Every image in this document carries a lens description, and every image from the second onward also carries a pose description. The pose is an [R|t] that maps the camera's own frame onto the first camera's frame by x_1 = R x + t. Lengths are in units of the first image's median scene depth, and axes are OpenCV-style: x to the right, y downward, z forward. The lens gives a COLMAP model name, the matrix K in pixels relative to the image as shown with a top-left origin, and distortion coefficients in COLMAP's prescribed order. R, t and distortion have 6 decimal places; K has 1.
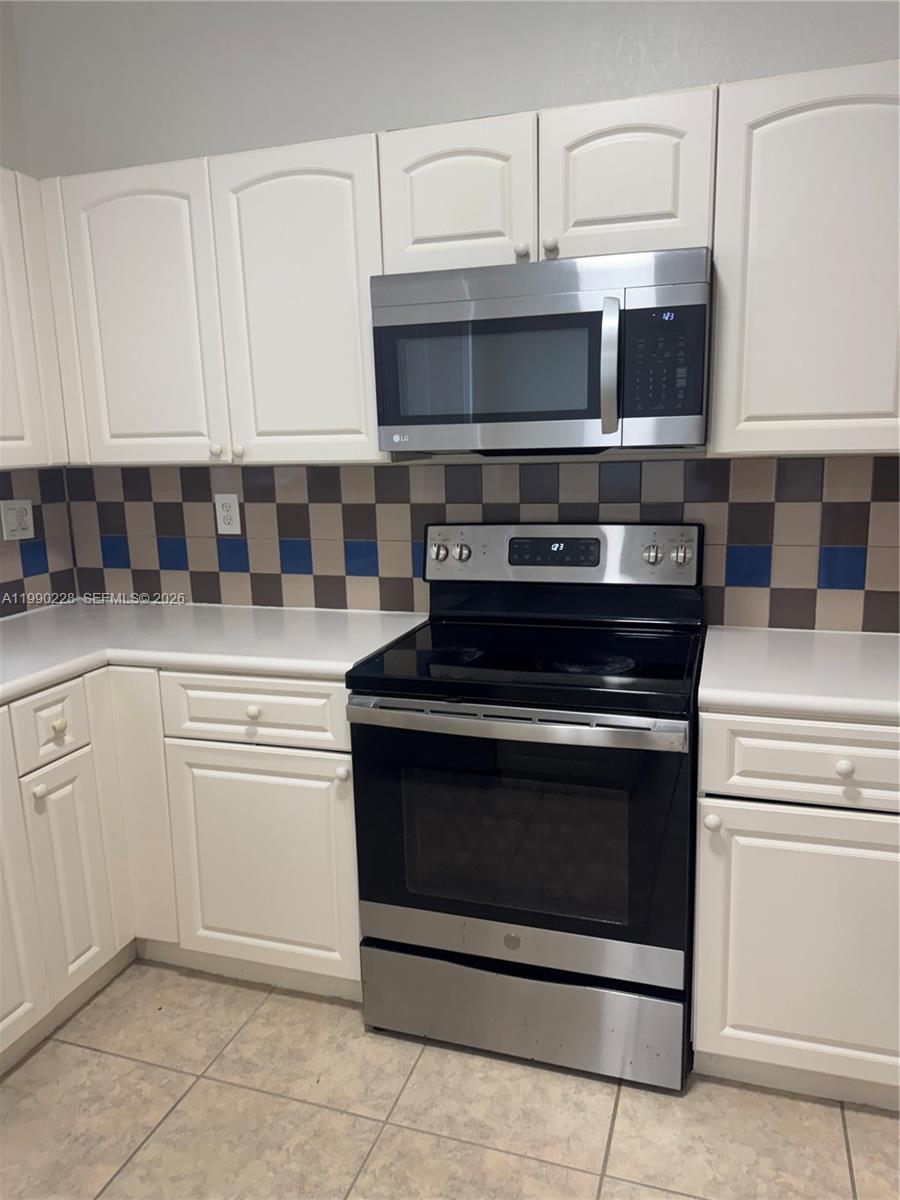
lens RADIAL K [[860.8, 0, 456.7], [0, 860.8, 609.9], [0, 0, 1]] dist [0.040870, -0.045487]
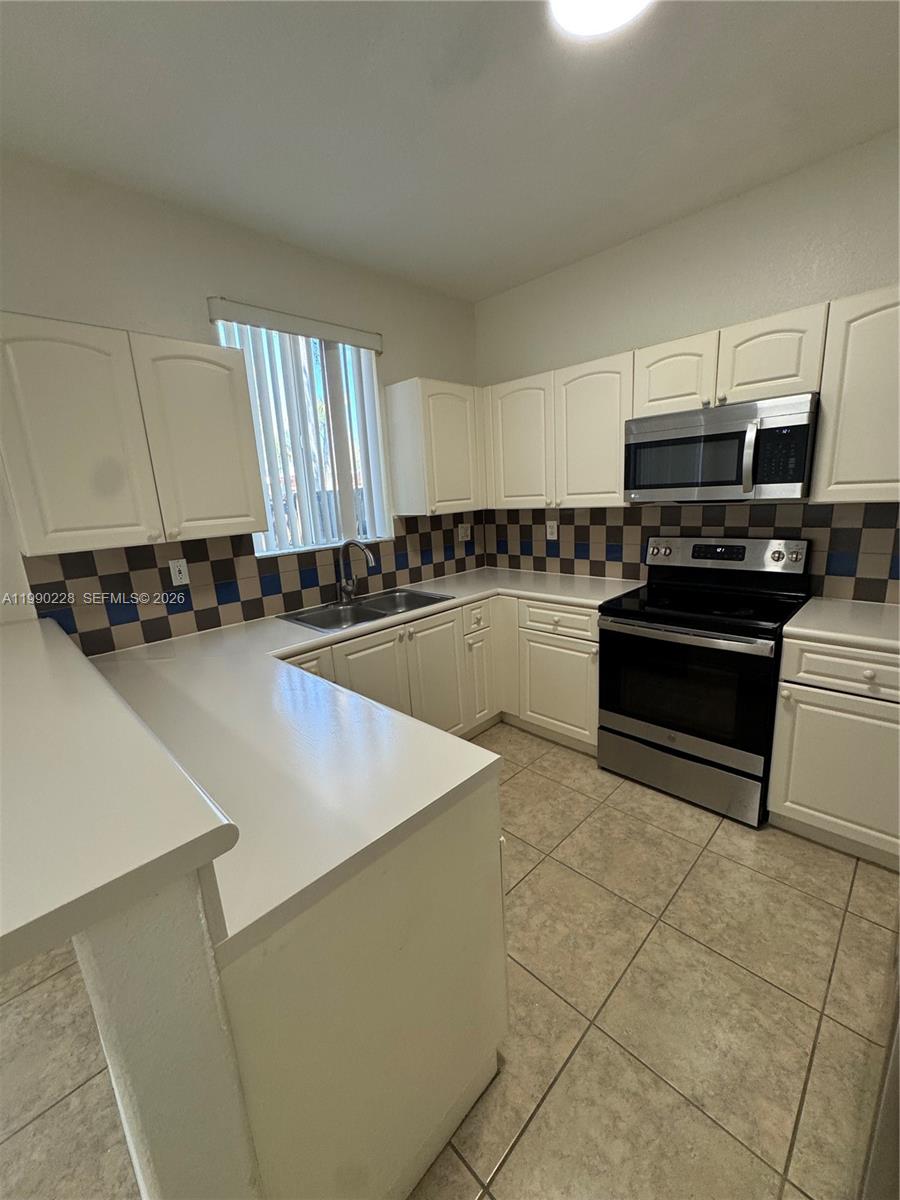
lens RADIAL K [[481.2, 0, 448.1], [0, 481.2, 603.6], [0, 0, 1]] dist [-0.004826, 0.000750]
pose [[0.890688, 0.076682, -0.448102, 0.074063], [-0.052896, 0.996458, 0.065379, 0.008442], [0.451528, -0.034530, 0.891588, -0.256274]]
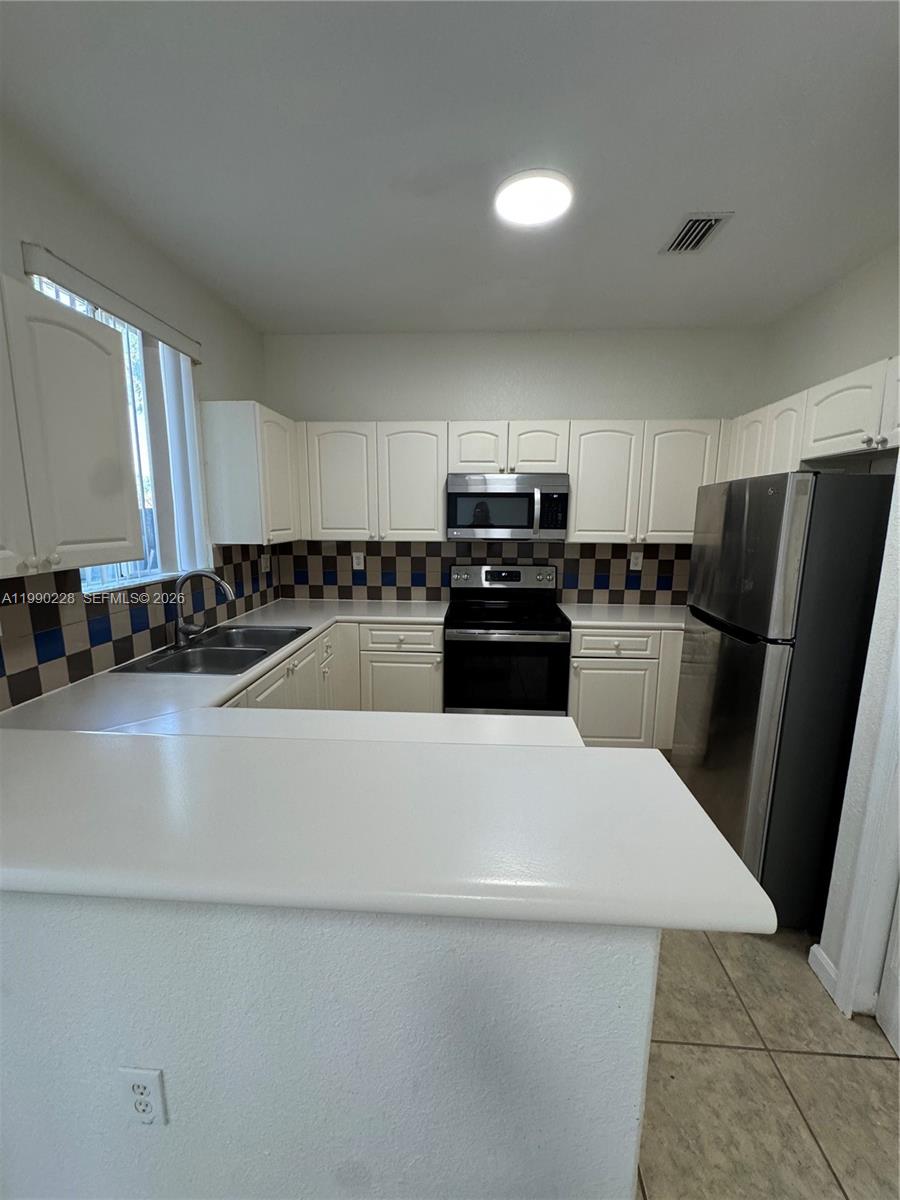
lens RADIAL K [[481.2, 0, 459.4], [0, 481.2, 605.5], [0, 0, 1]] dist [-0.004826, 0.000750]
pose [[0.966963, -0.016935, 0.254355, -0.435611], [0.020723, 0.999711, -0.012223, 0.041272], [-0.254074, 0.017090, 0.967034, -0.434437]]
